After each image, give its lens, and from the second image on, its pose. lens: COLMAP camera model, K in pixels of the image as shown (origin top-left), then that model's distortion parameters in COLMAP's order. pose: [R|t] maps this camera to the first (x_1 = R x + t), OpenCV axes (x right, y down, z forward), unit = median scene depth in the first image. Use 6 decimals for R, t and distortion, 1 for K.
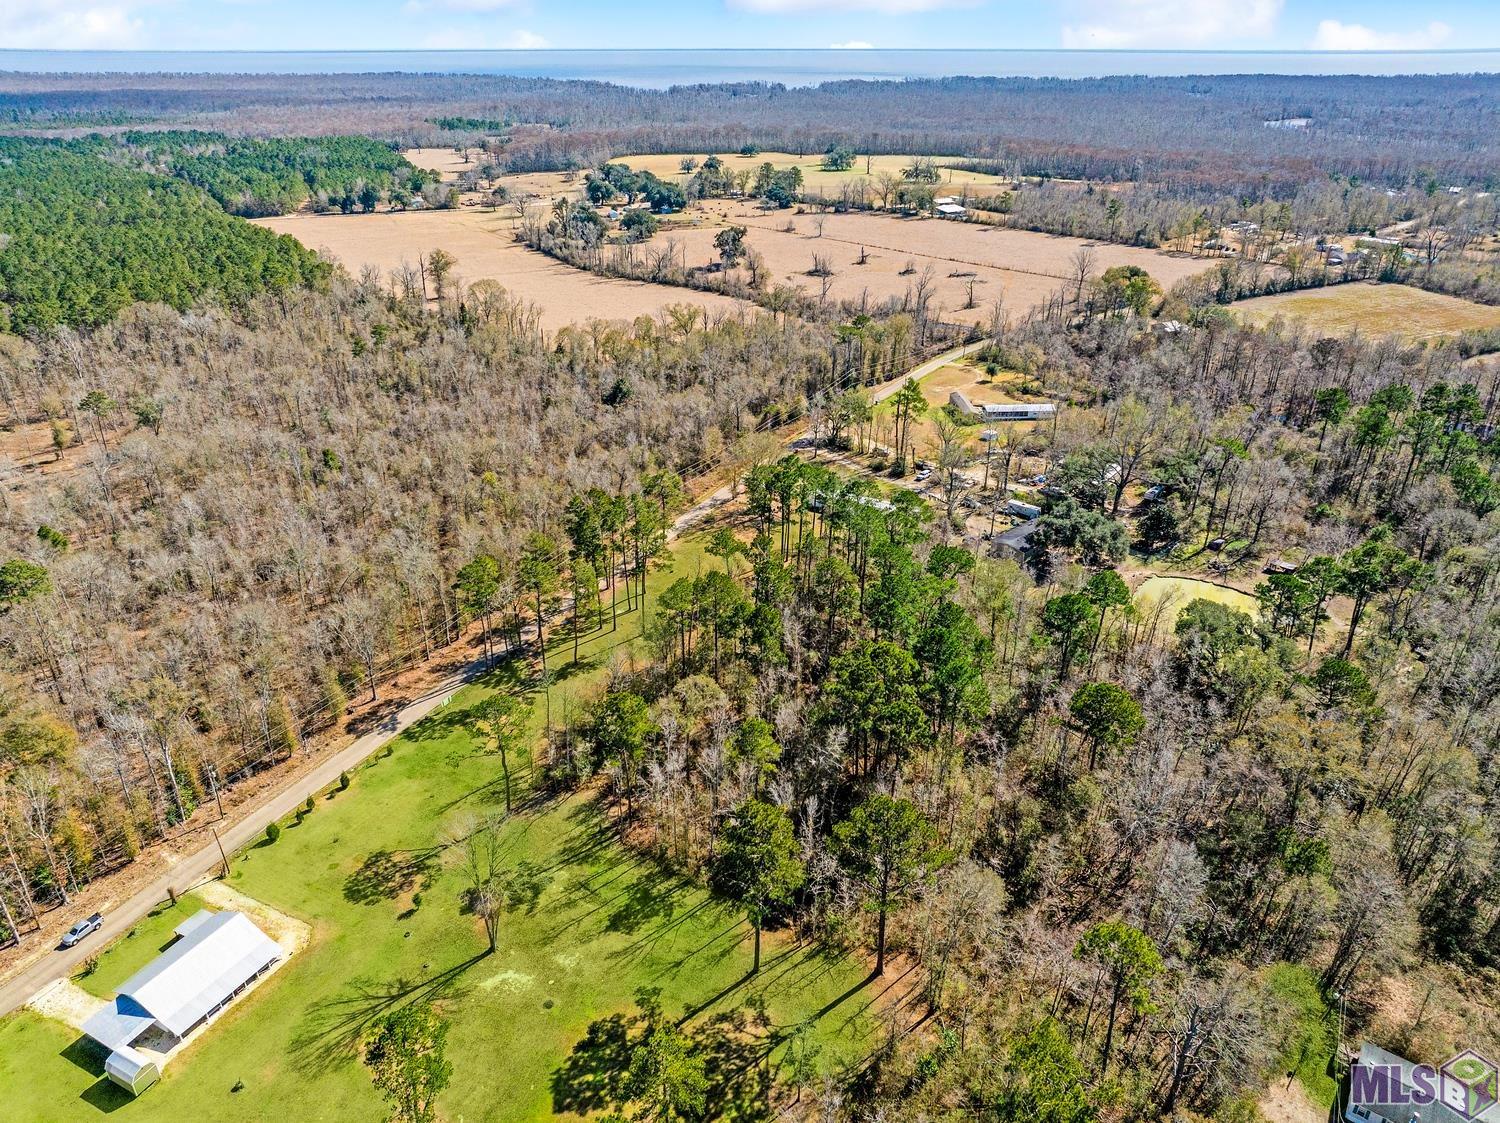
lens RADIAL K [[1047.5, 0, 750.0], [0, 1047.5, 561.5], [0, 0, 1]] dist [-0.016847, 0.004632]
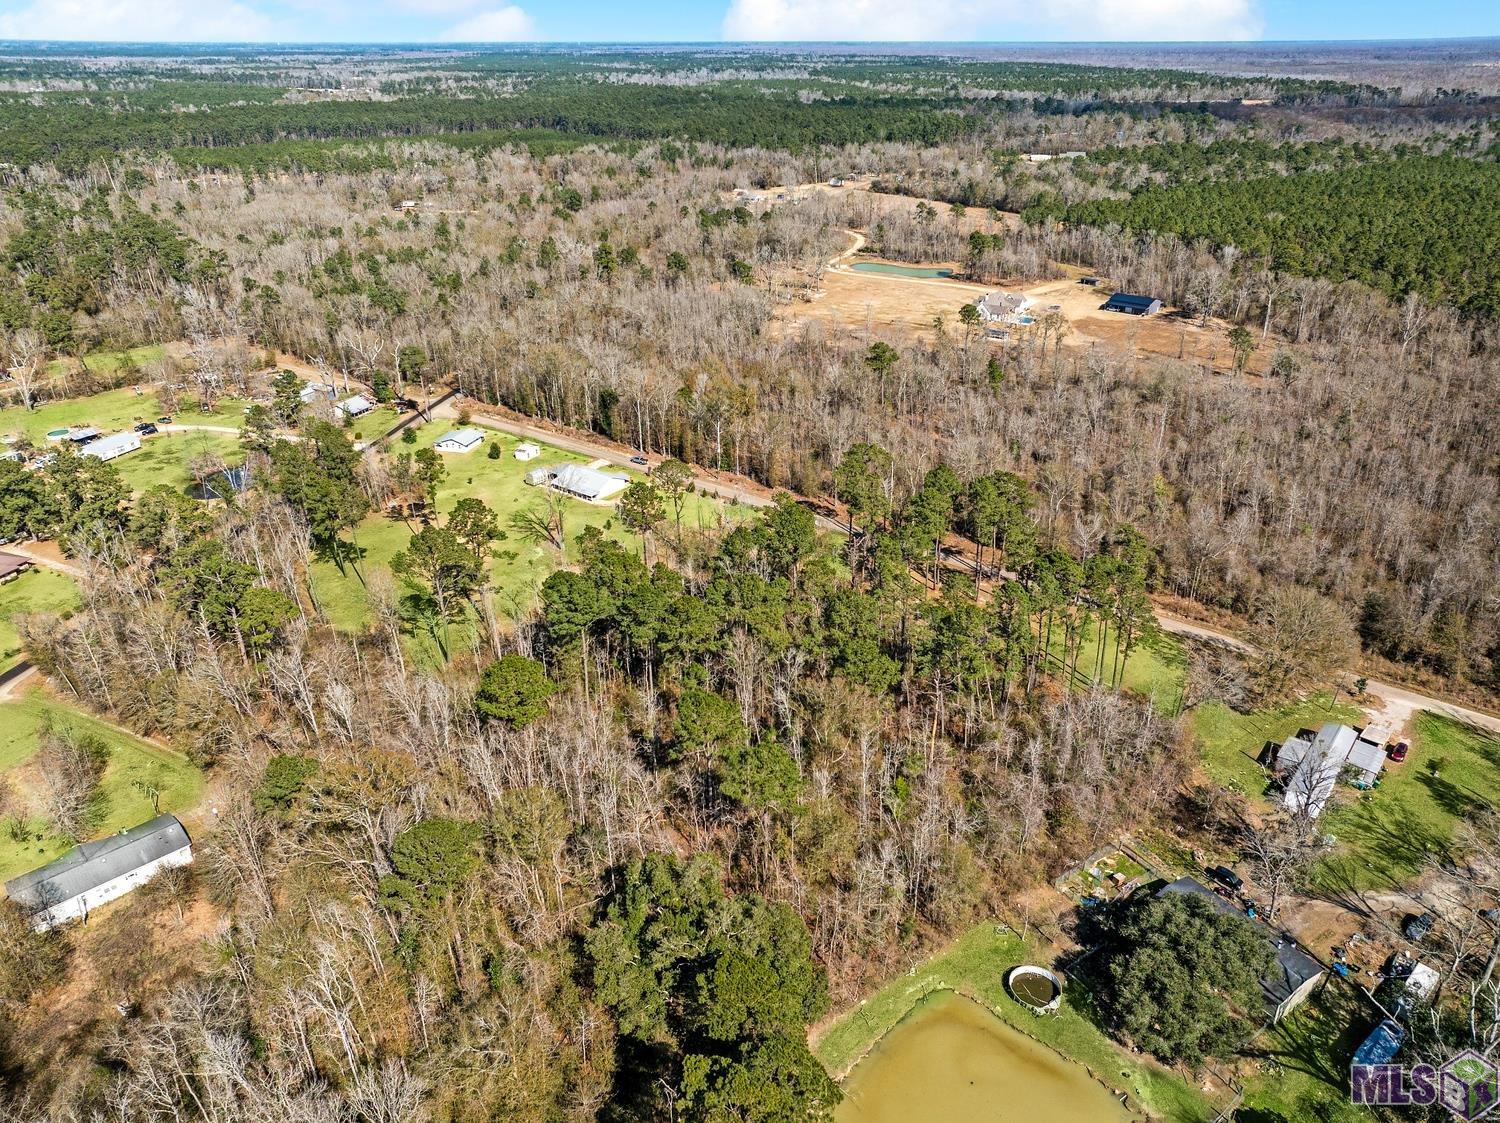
lens RADIAL K [[1048.2, 0, 750.0], [0, 1048.2, 561.5], [0, 0, 1]] dist [-0.002679, 0.002718]
pose [[-0.176857, 0.438492, -0.881162, 0.440723], [-0.433821, 0.768887, 0.469693, -0.199838], [0.883471, 0.465335, 0.054244, 0.425485]]
